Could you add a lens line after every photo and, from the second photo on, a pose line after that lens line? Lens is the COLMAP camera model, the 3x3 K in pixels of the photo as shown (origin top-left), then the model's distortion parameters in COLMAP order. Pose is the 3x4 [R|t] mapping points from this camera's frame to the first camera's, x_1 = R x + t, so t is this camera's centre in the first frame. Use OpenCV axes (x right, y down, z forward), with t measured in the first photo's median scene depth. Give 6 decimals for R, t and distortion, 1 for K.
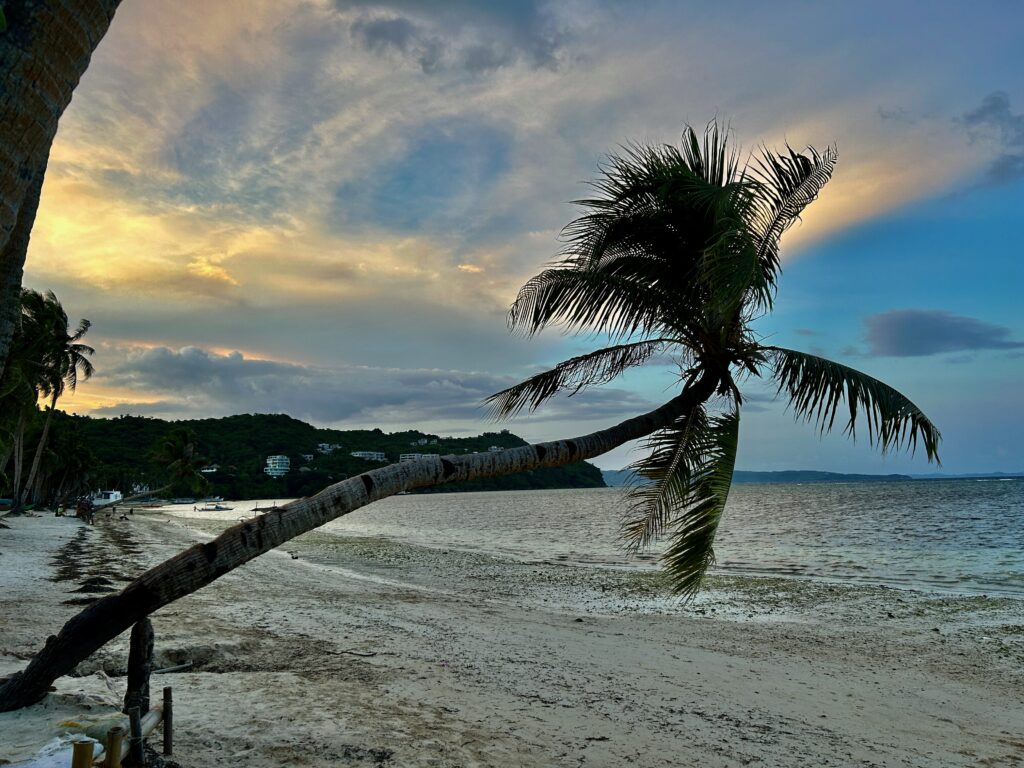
lens RADIAL K [[778.9, 0, 503.2], [0, 778.9, 380.6], [0, 0, 1]] dist [0.026555, -0.004812]
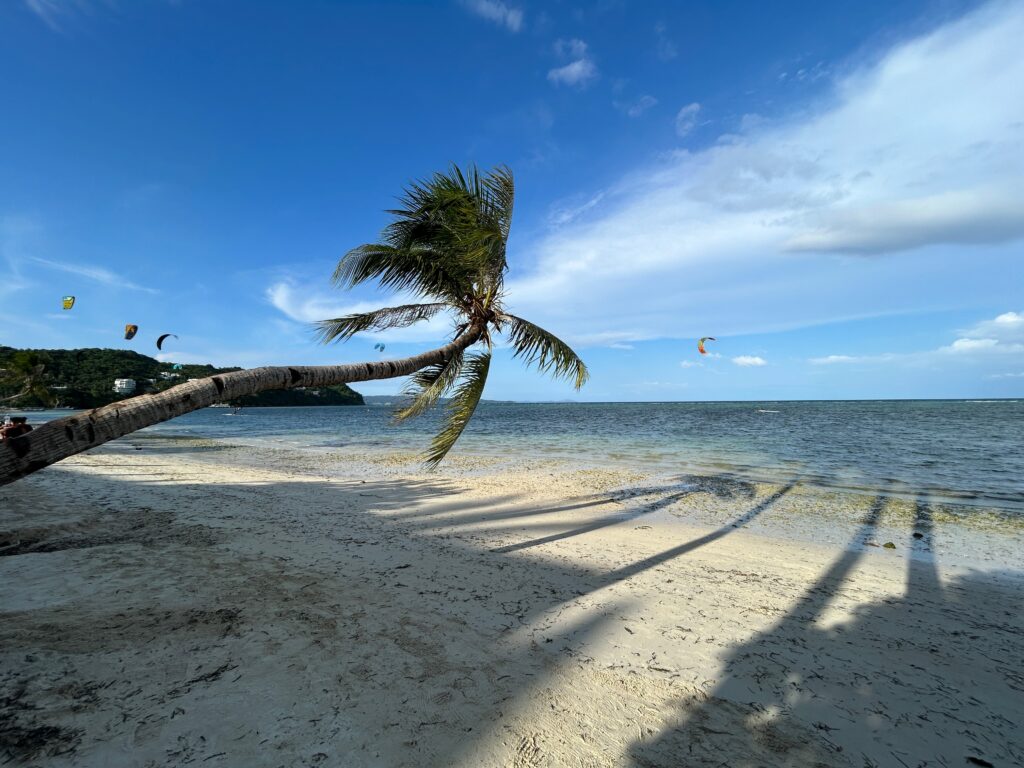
lens RADIAL K [[420.6, 0, 503.8], [0, 420.6, 383.4], [0, 0, 1]] dist [0.008216, -0.000279]
pose [[0.899610, 0.040357, 0.434826, -0.049158], [-0.076208, 0.994950, 0.065325, 0.042589], [-0.429994, -0.091904, 0.898142, 0.192438]]
